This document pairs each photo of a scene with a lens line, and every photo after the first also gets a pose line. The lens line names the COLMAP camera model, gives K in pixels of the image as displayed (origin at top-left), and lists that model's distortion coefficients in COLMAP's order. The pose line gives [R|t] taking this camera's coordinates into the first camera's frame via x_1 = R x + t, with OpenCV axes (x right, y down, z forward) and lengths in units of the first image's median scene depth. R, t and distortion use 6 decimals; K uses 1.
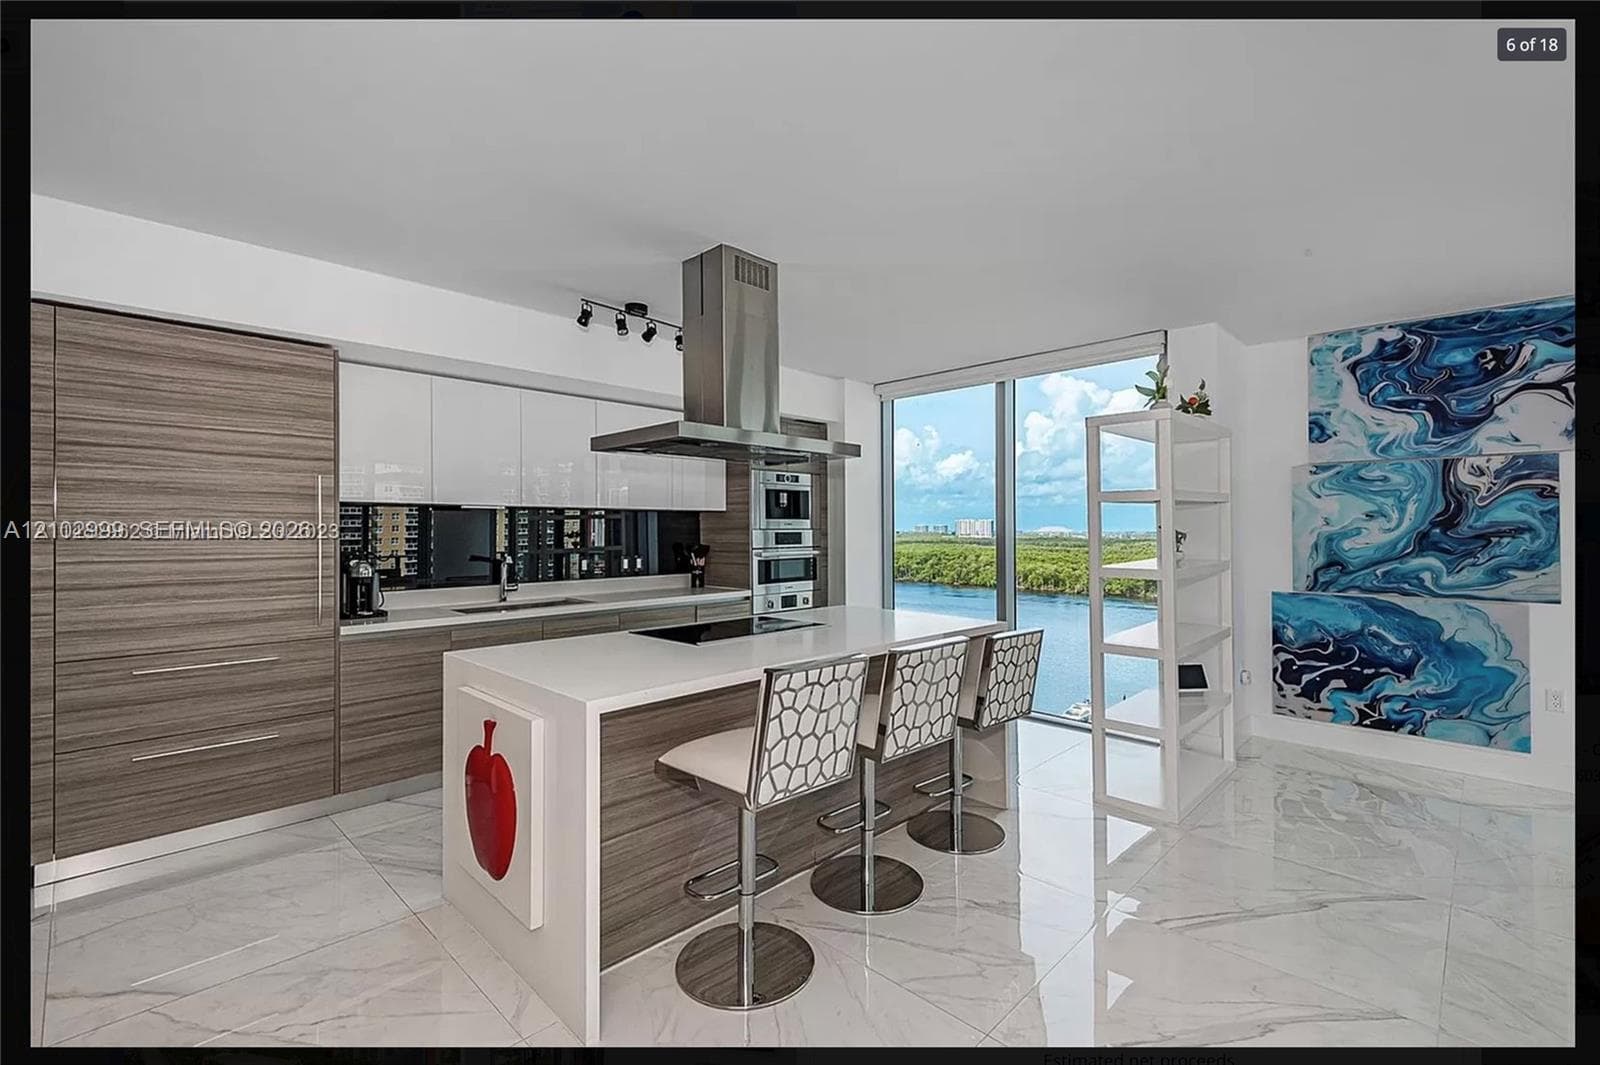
lens RADIAL K [[698.4, 0, 810.7], [0, 698.4, 530.8], [0, 0, 1]] dist [0.016292, -0.000685]
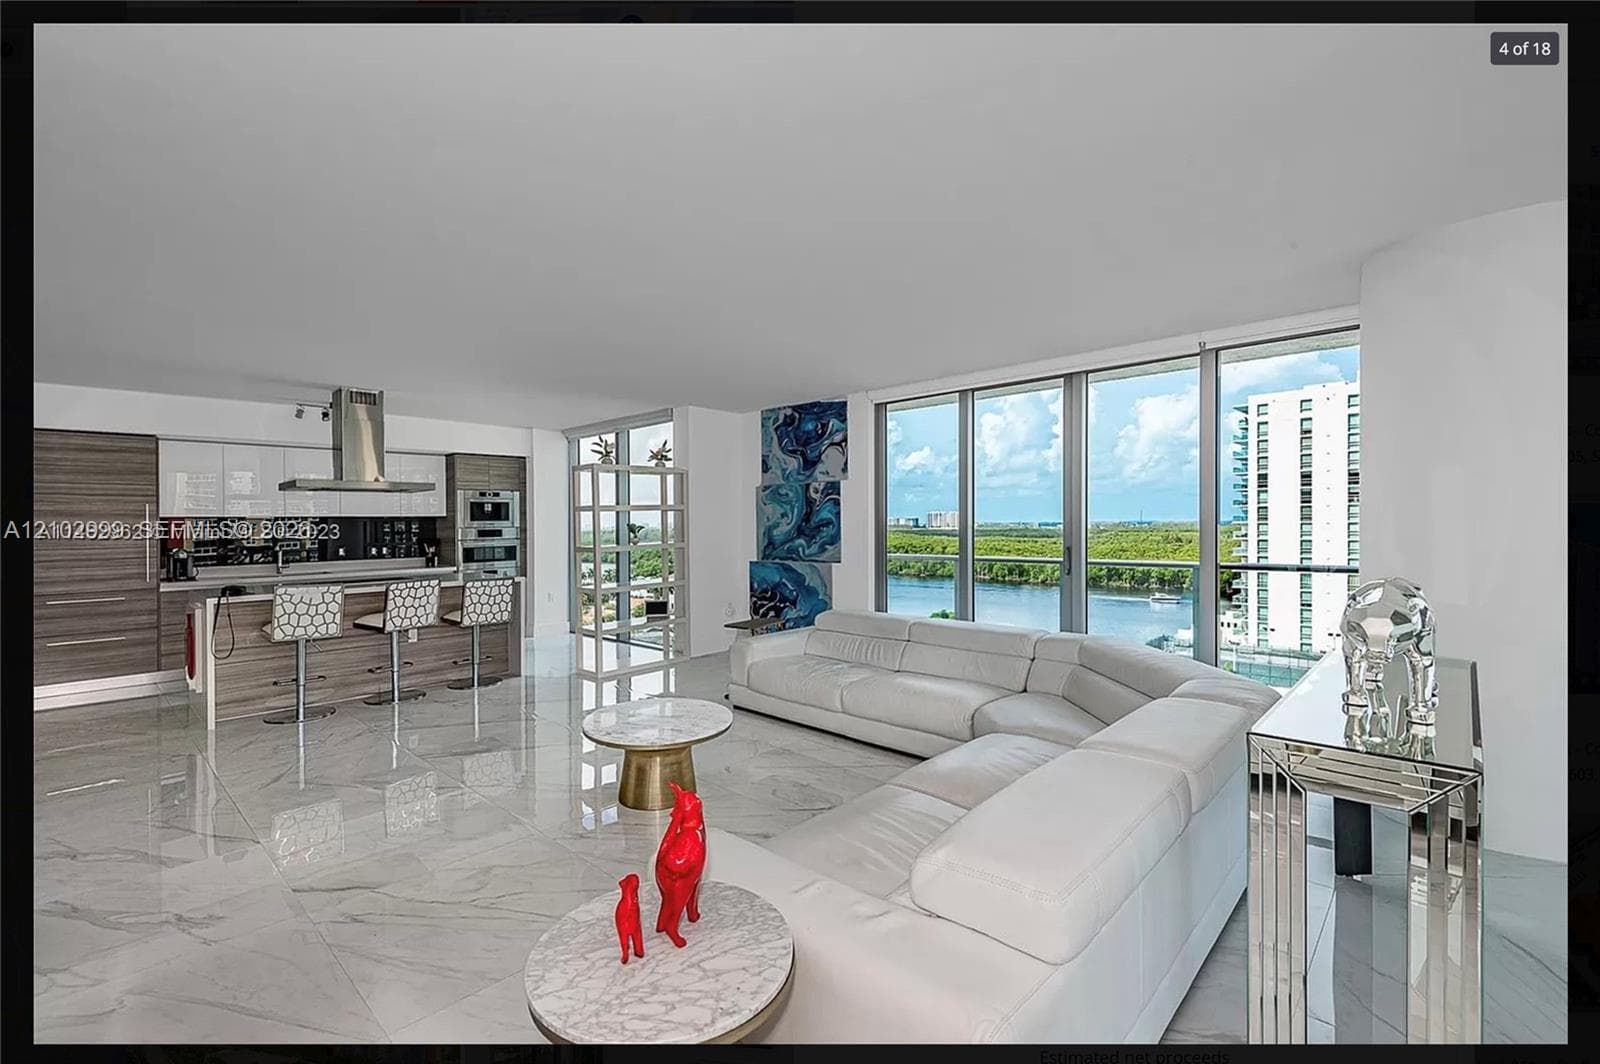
lens RADIAL K [[698.4, 0, 789.5], [0, 698.4, 526.5], [0, 0, 1]] dist [0.016292, -0.000685]
pose [[0.999892, -0.014720, -0.000467, 0.811248], [0.014721, 0.999889, 0.002070, 0.002214], [0.000437, -0.002076, 0.999998, -0.715061]]
